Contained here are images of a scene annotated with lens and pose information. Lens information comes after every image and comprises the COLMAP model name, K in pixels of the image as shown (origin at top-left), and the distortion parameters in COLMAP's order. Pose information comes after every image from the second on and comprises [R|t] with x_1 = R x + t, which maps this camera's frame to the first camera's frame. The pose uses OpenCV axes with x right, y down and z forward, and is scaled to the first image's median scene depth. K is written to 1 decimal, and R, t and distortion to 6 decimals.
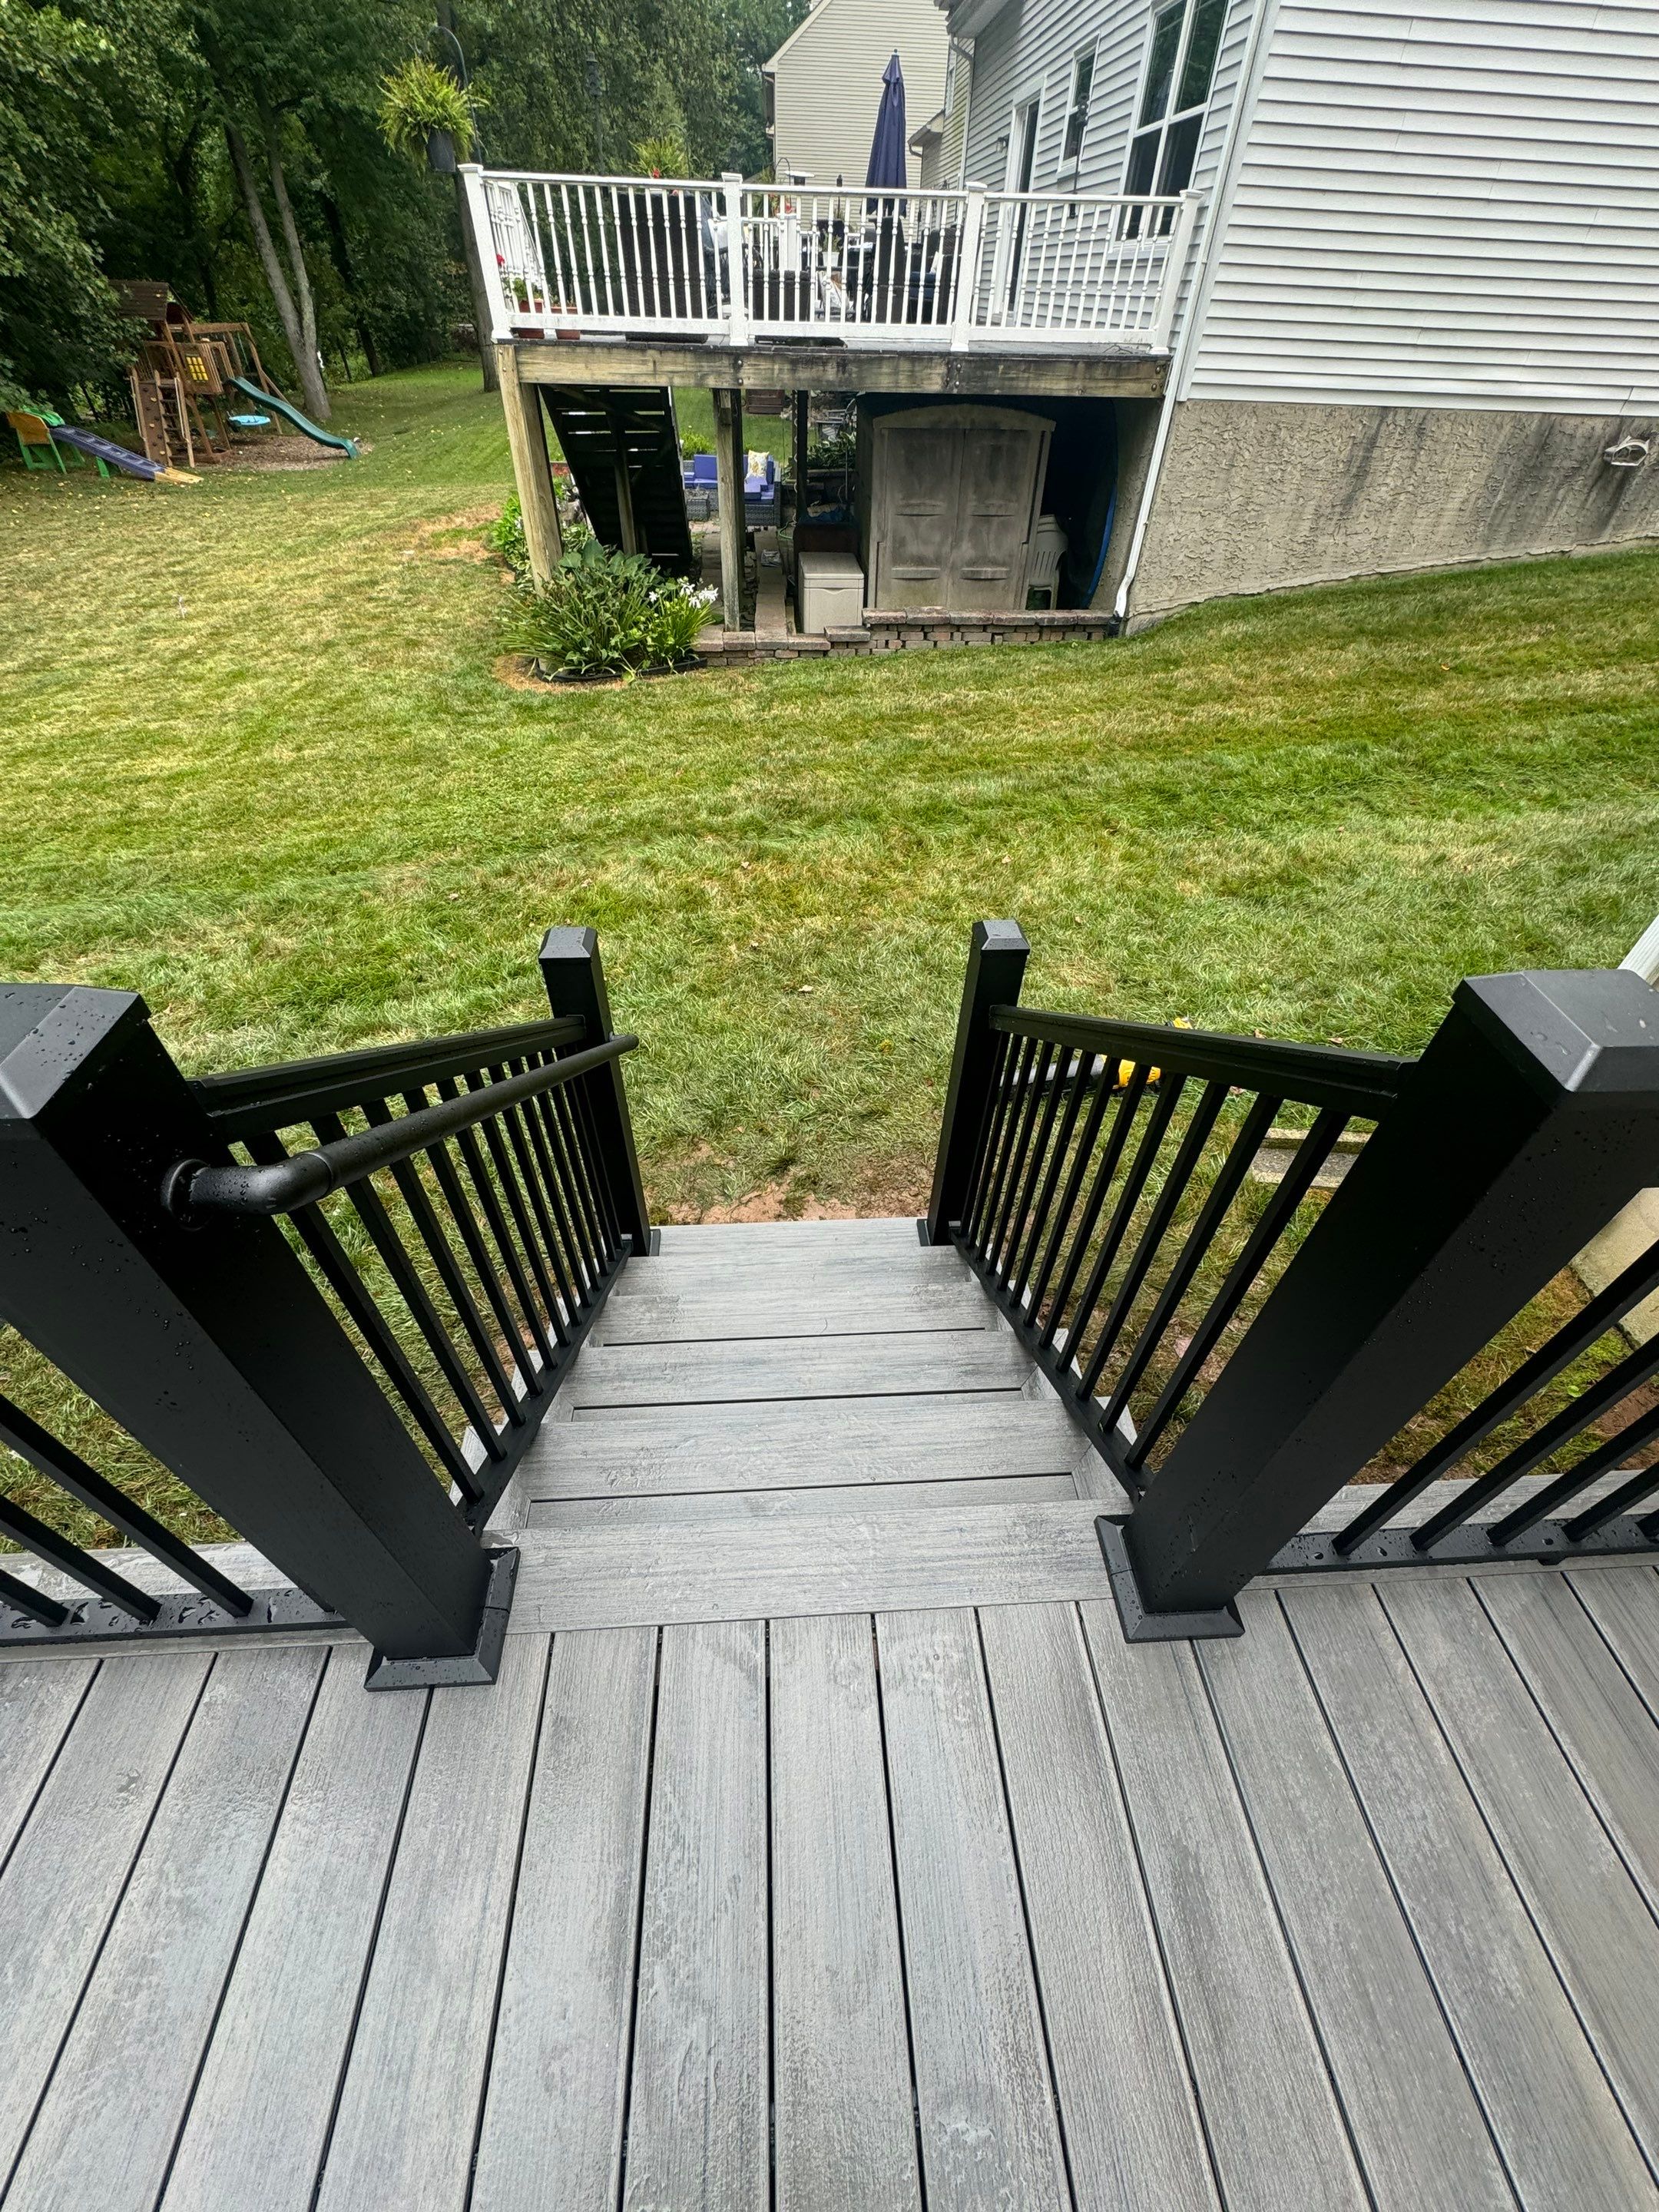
lens RADIAL K [[878.3, 0, 829.5], [0, 878.3, 1106.0], [0, 0, 1]] dist [-0.001378, -0.000322]
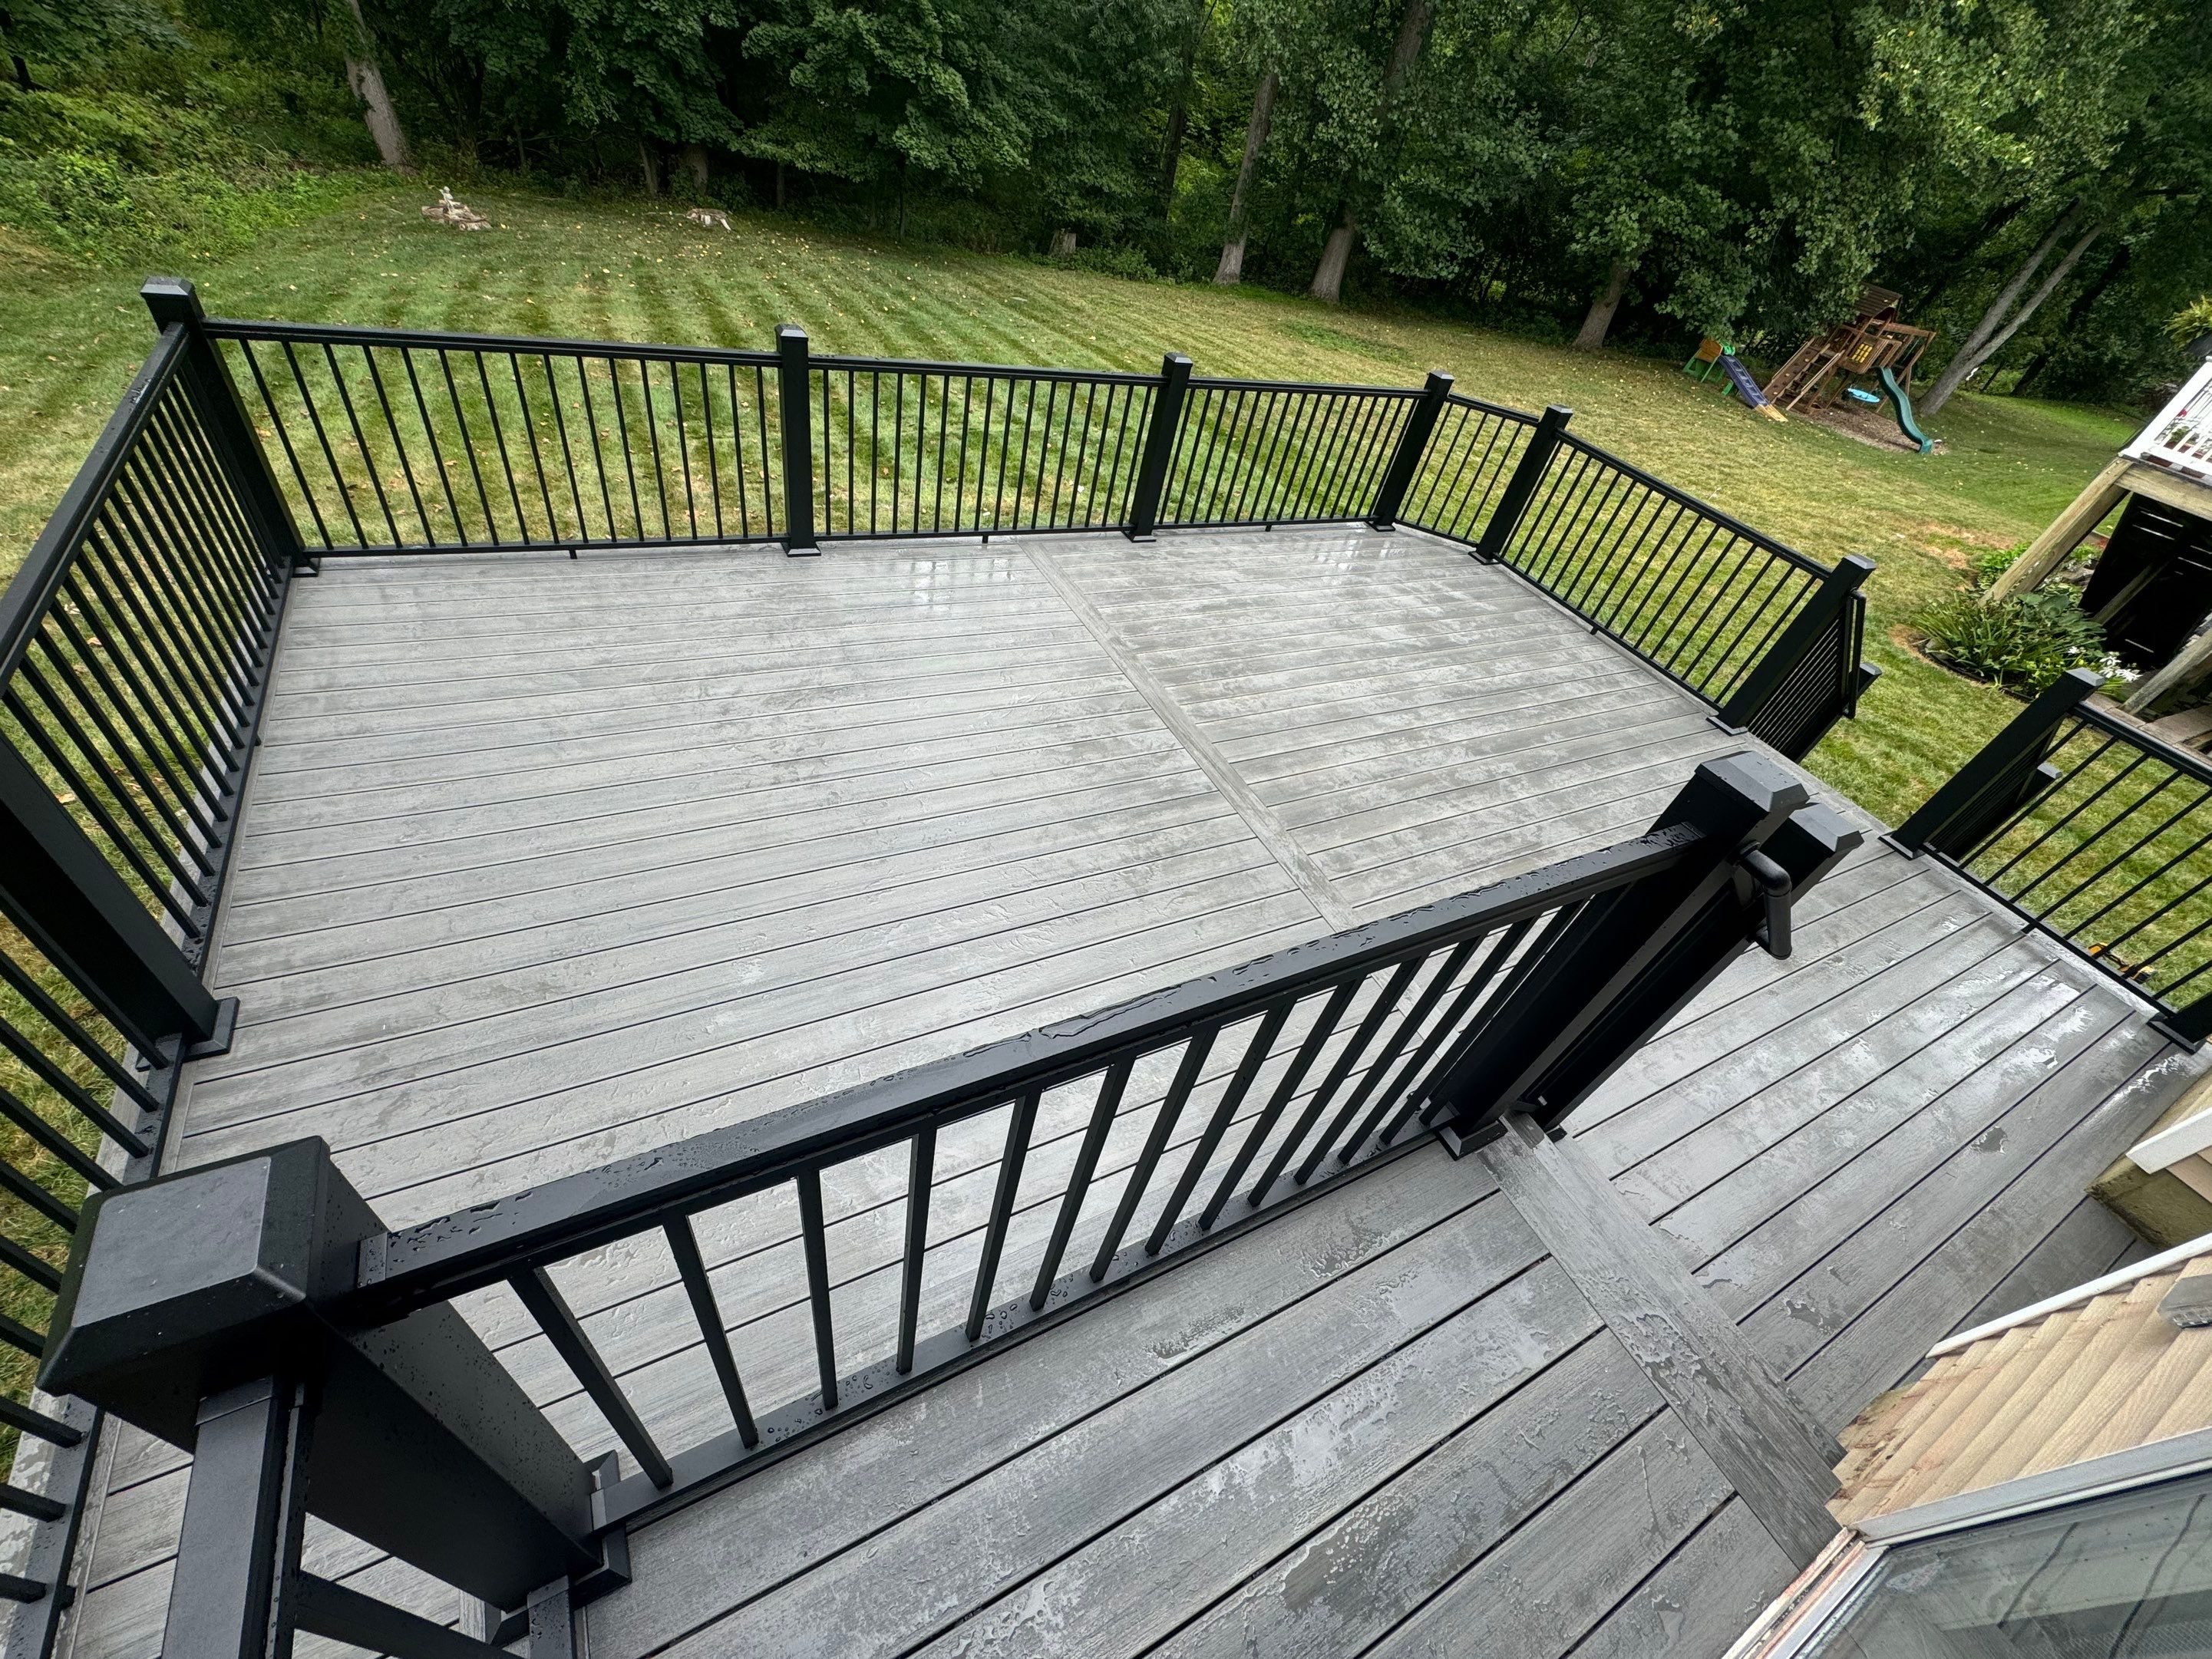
lens RADIAL K [[878.2, 0, 1104.6], [0, 878.2, 828.6], [0, 0, 1]] dist [-0.001378, -0.000322]
pose [[0.395603, 0.655359, -0.643430, 0.152028], [-0.745460, 0.638345, 0.191845, 0.249643], [0.536458, 0.403757, 0.741076, -0.377014]]
